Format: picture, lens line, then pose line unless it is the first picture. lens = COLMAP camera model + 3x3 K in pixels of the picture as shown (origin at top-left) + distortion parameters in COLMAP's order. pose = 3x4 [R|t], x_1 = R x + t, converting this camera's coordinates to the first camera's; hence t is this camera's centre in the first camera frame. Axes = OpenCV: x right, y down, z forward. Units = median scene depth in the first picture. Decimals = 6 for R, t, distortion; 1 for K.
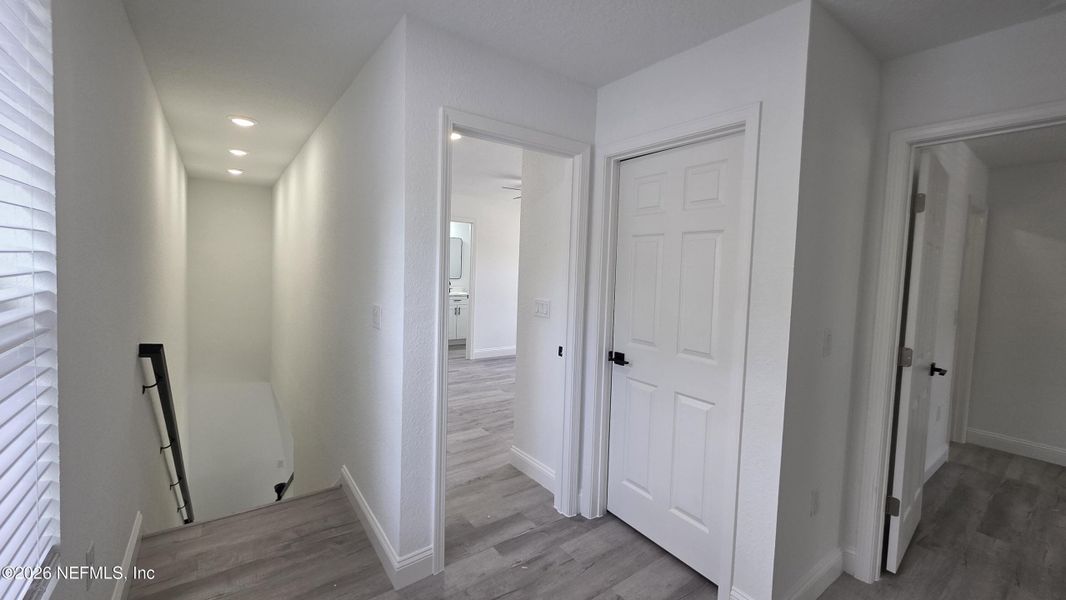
lens RADIAL K [[427.7, 0, 527.1], [0, 427.7, 289.8], [0, 0, 1]] dist [0.001201, -0.000092]
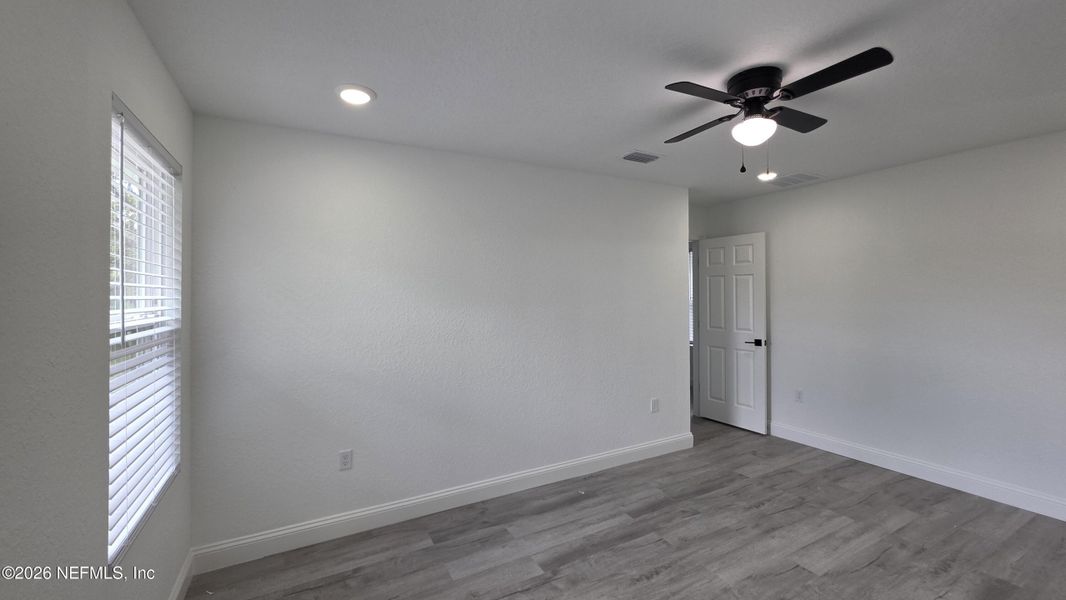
lens RADIAL K [[427.7, 0, 527.1], [0, 427.7, 289.8], [0, 0, 1]] dist [0.001201, -0.000092]
pose [[-0.990504, -0.023954, 0.135384, 0.252898], [-0.016644, 0.998355, 0.054871, -0.114380], [-0.136476, 0.052097, -0.989273, 2.006260]]
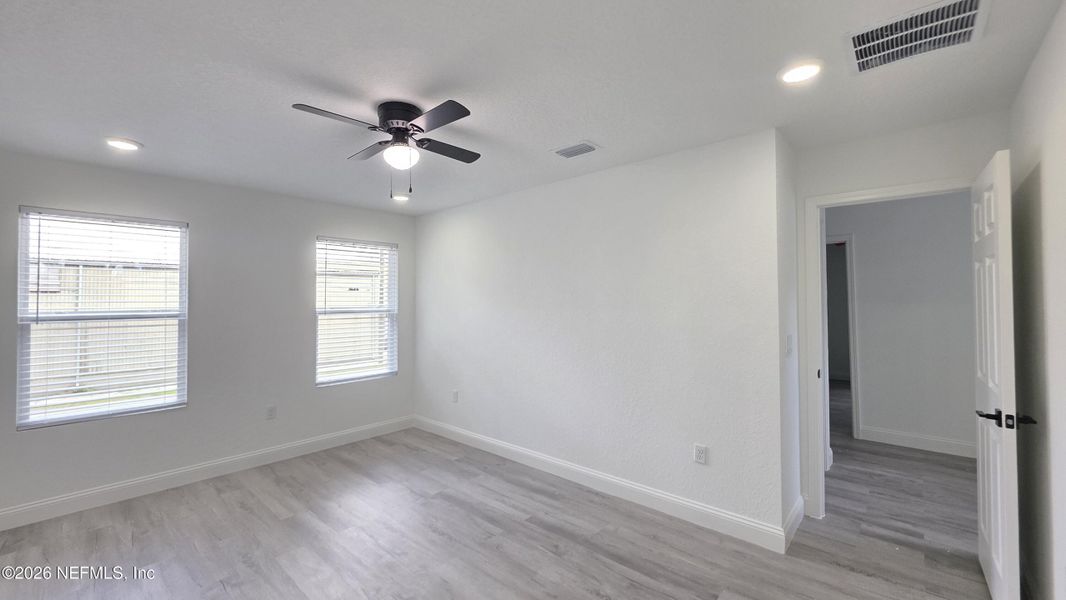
lens RADIAL K [[427.7, 0, 527.1], [0, 427.7, 289.8], [0, 0, 1]] dist [0.001201, -0.000092]
pose [[-0.200593, -0.007386, 0.979647, -0.607815], [0.056121, 0.998243, 0.019017, -0.099597], [-0.978066, 0.058793, -0.199826, 1.365925]]
